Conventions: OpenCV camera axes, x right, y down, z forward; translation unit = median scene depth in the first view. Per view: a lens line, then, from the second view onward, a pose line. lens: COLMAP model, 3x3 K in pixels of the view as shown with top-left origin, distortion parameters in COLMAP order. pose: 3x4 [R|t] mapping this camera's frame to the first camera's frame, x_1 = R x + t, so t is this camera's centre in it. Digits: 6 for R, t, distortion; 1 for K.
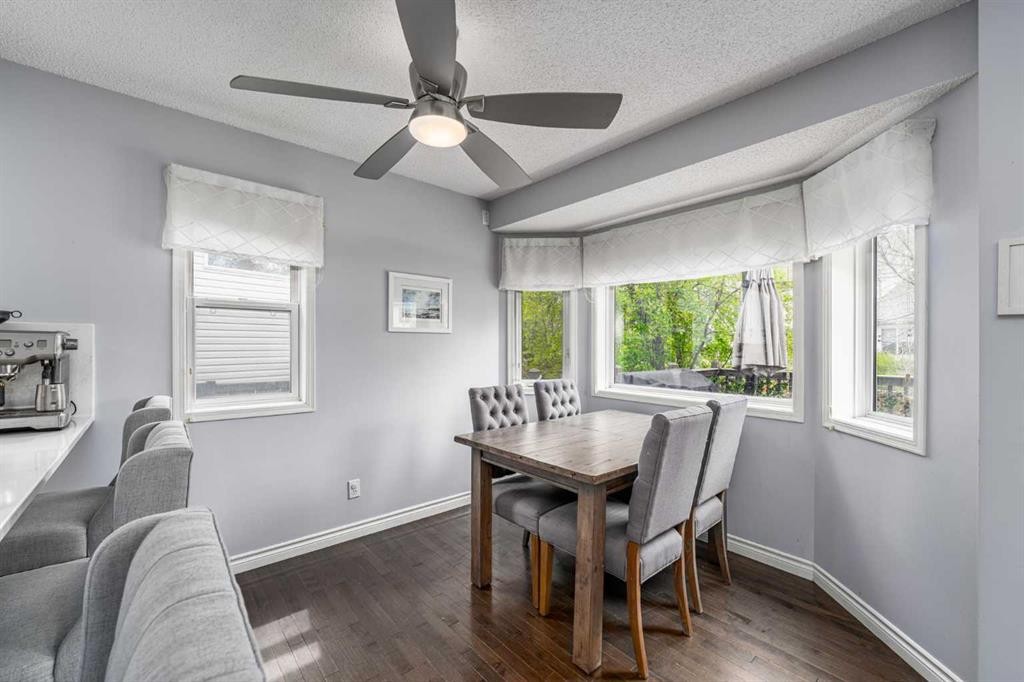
lens RADIAL K [[415.1, 0, 513.7], [0, 415.1, 339.5], [0, 0, 1]] dist [0.002141, 0.000127]
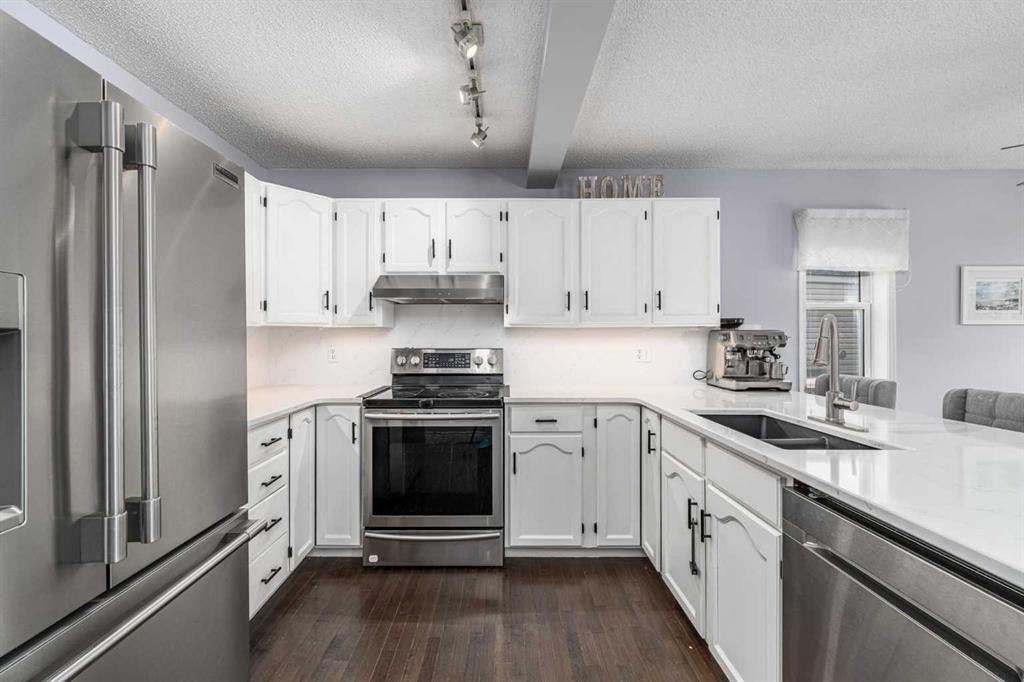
lens RADIAL K [[415.1, 0, 514.1], [0, 415.1, 333.5], [0, 0, 1]] dist [0.002141, 0.000127]
pose [[0.760342, -0.014409, -0.649363, -0.549329], [0.013786, 0.999887, -0.006045, -0.007038], [0.649377, -0.004356, 0.760454, -0.580489]]
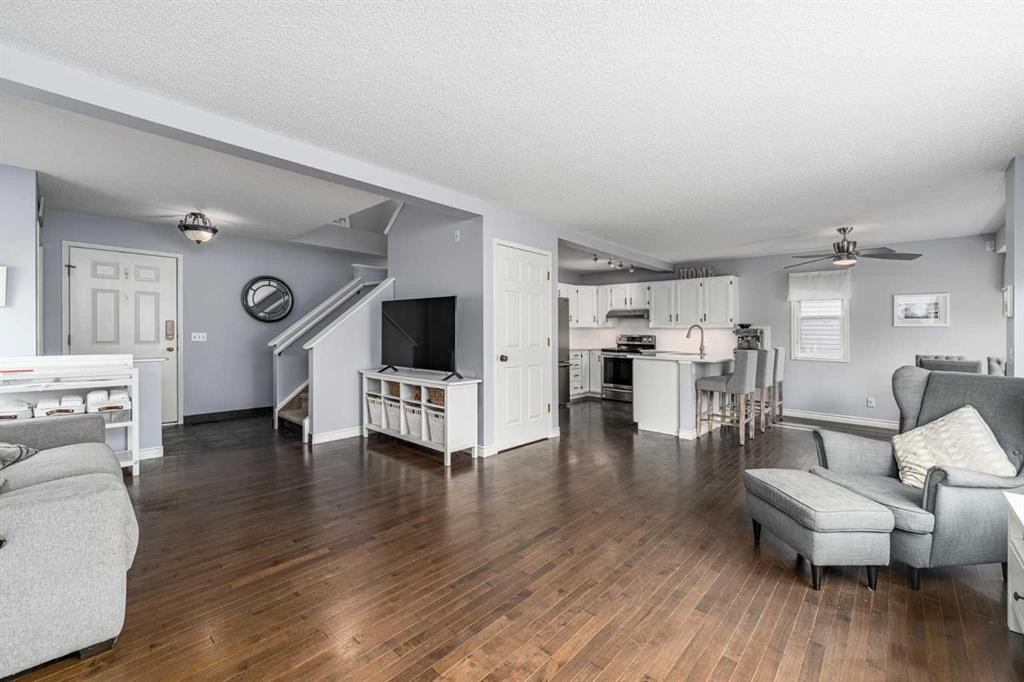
lens RADIAL K [[415.1, 0, 515.9], [0, 415.1, 330.2], [0, 0, 1]] dist [0.002141, 0.000127]
pose [[0.120691, -0.003629, -0.992683, 1.597237], [0.004977, 0.999983, -0.003050, -0.005943], [0.992678, -0.004573, 0.120707, -1.108920]]
